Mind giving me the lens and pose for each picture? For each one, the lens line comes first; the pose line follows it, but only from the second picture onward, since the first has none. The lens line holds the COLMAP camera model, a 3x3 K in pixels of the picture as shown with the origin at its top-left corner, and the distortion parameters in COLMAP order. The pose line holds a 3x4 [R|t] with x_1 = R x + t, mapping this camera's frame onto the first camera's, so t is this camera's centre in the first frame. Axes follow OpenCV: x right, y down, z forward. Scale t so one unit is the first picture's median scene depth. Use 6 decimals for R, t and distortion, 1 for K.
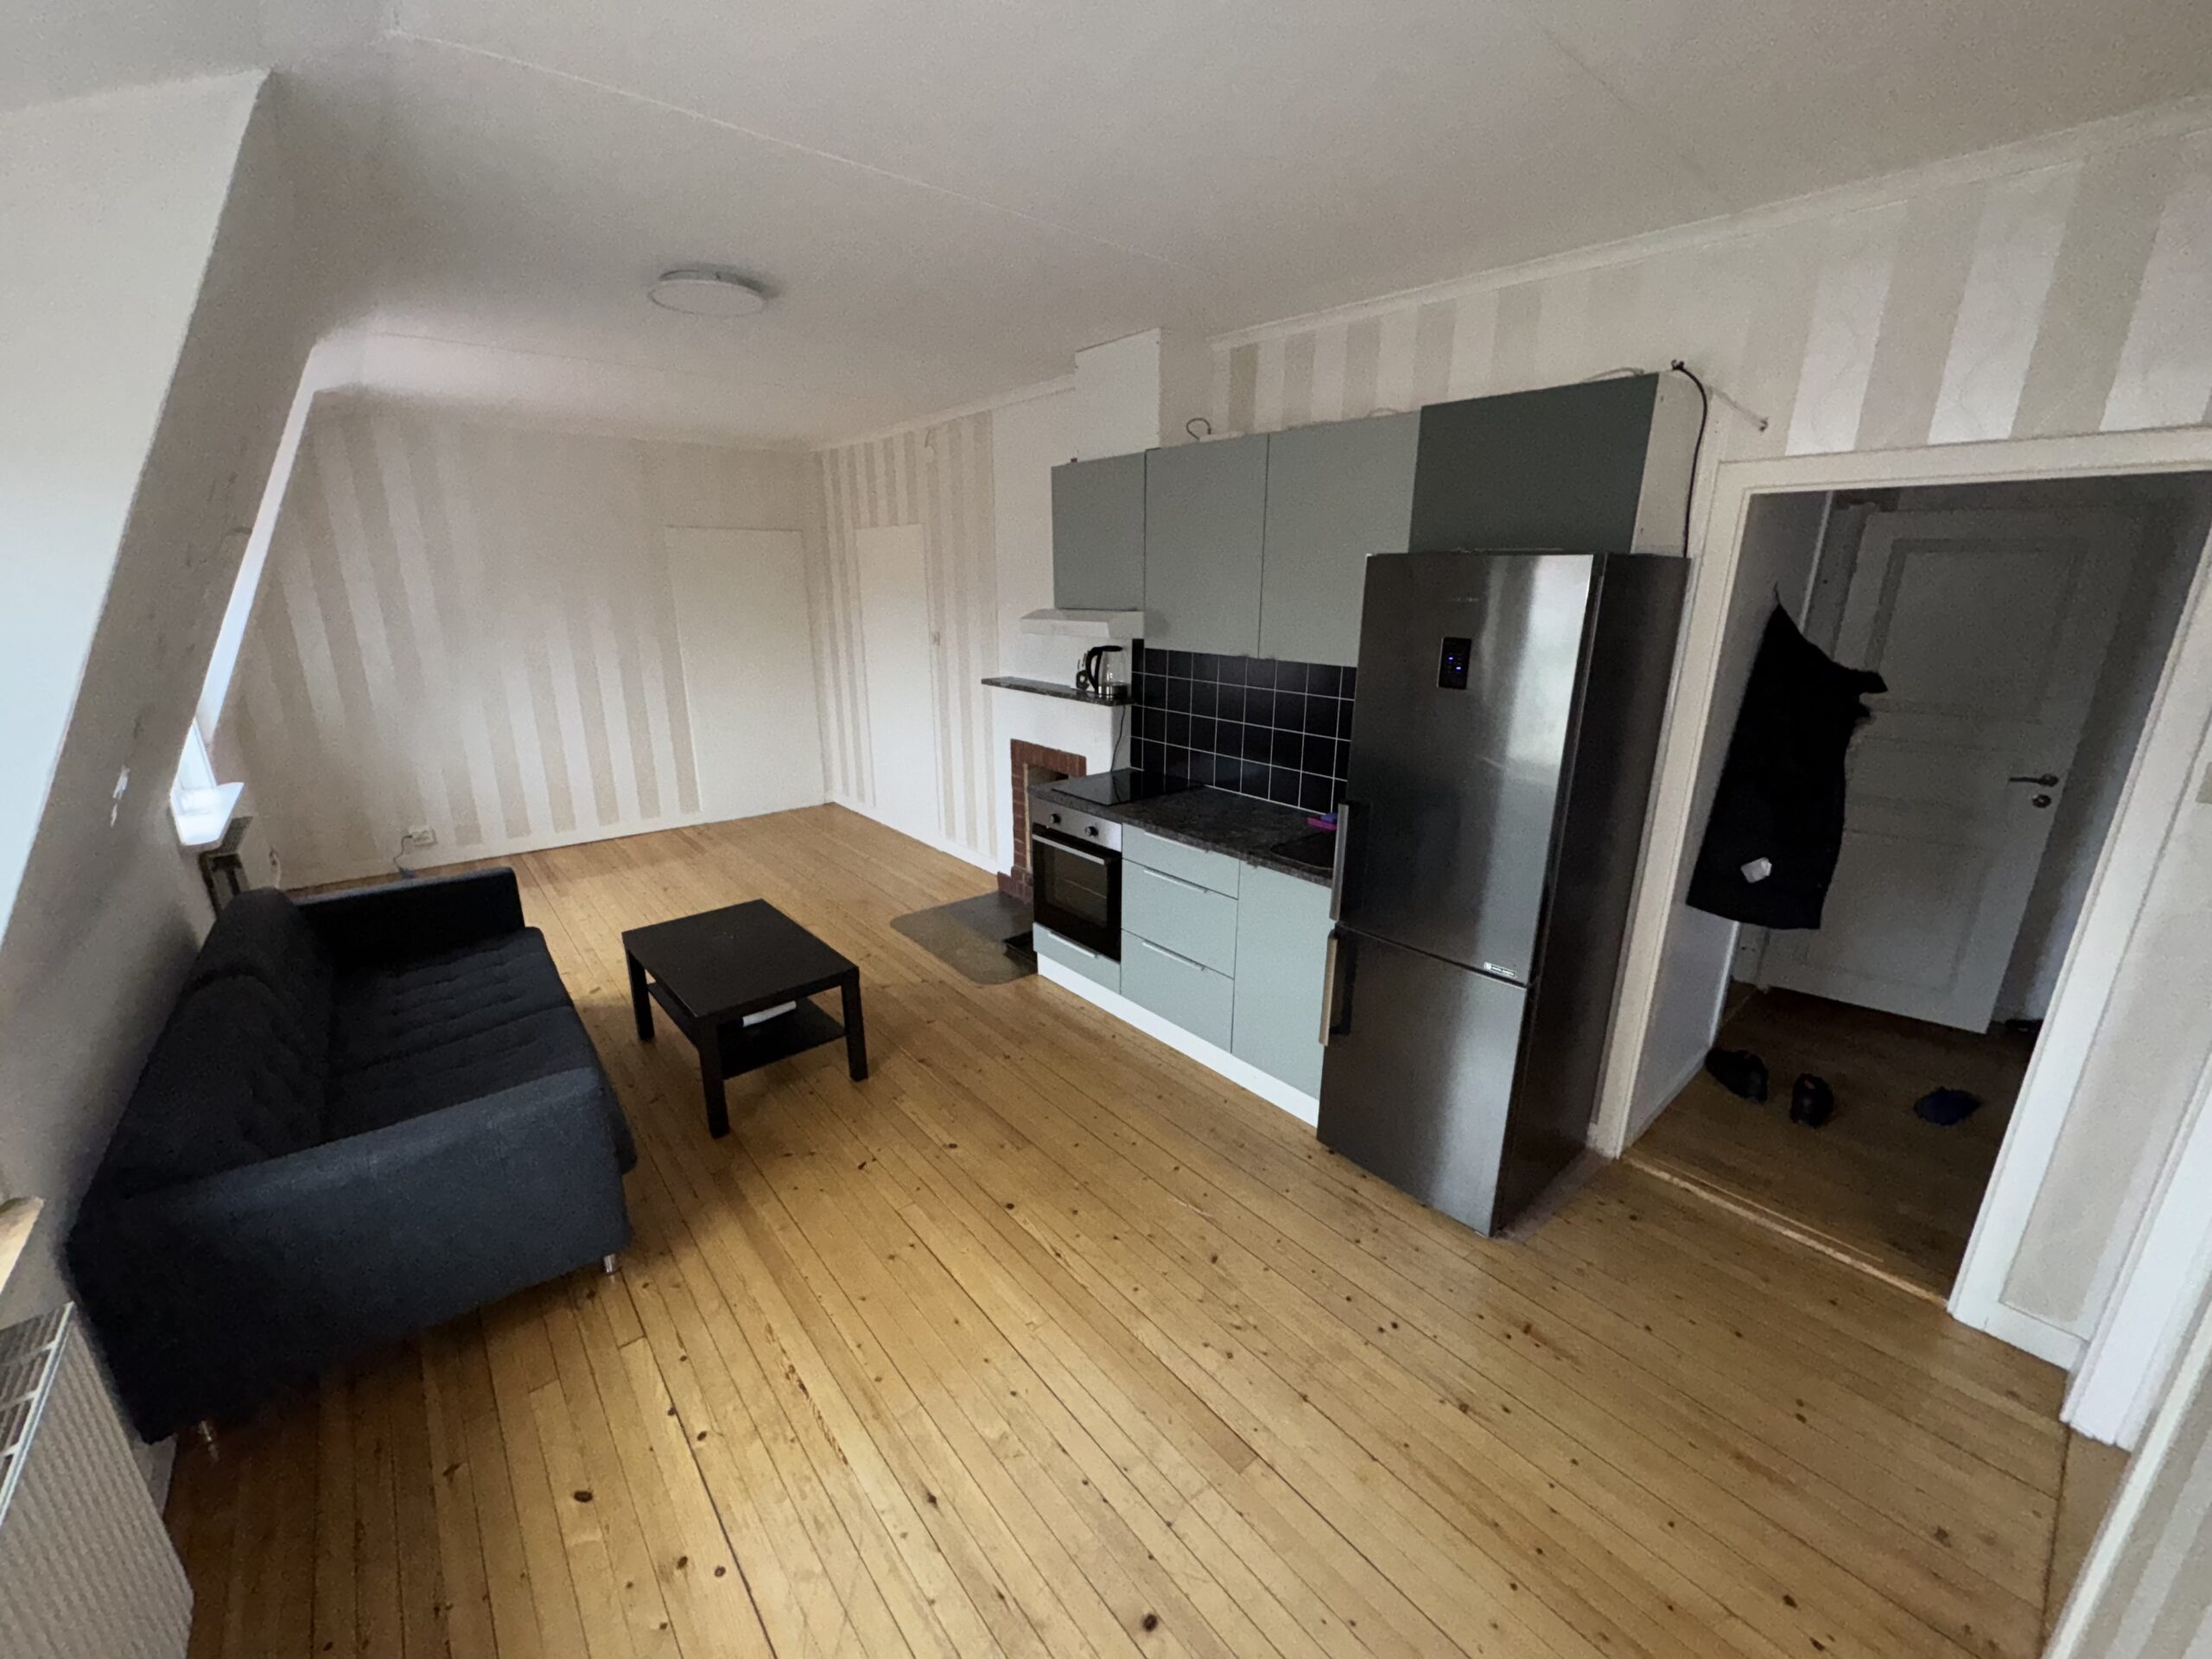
lens RADIAL K [[876.9, 0, 1108.2], [0, 876.9, 832.8], [0, 0, 1]] dist [0.000646, 0.000117]
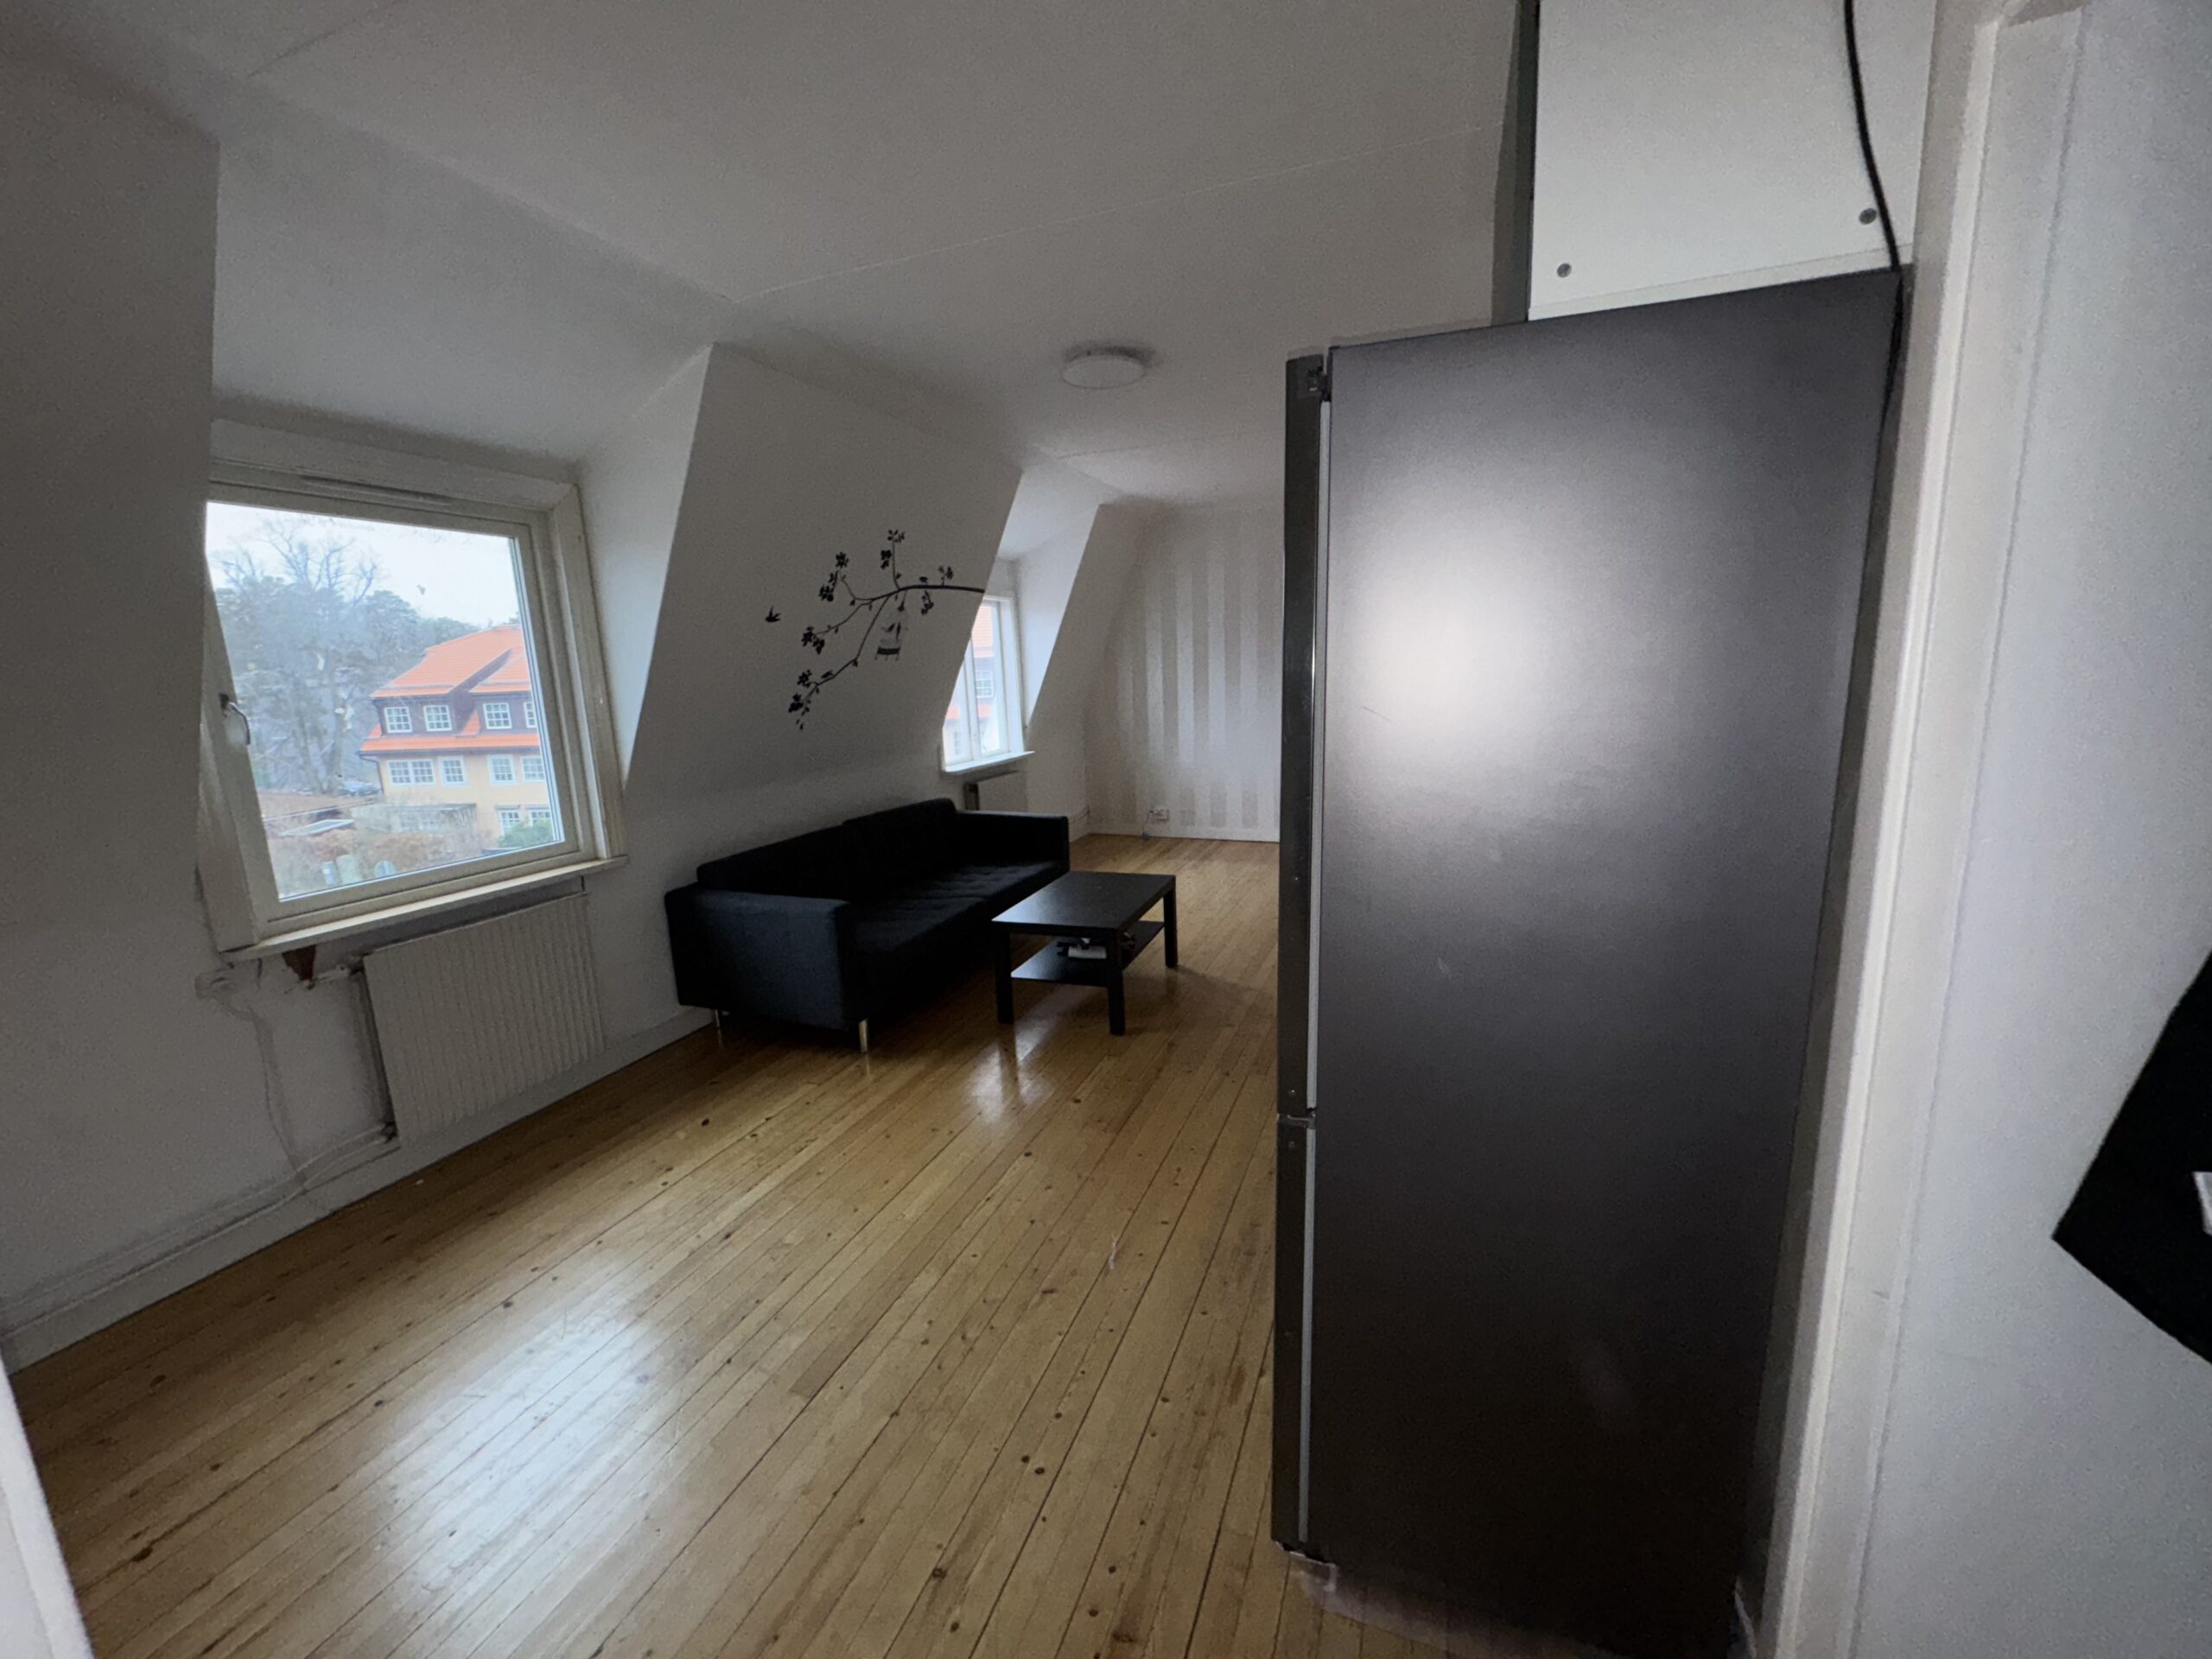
lens RADIAL K [[876.9, 0, 1105.7], [0, 876.9, 830.0], [0, 0, 1]] dist [0.000646, 0.000117]
pose [[0.479168, 0.137985, -0.866809, 0.947498], [-0.213329, 0.976261, 0.037482, -0.012920], [0.851404, 0.166956, 0.497229, 0.596991]]
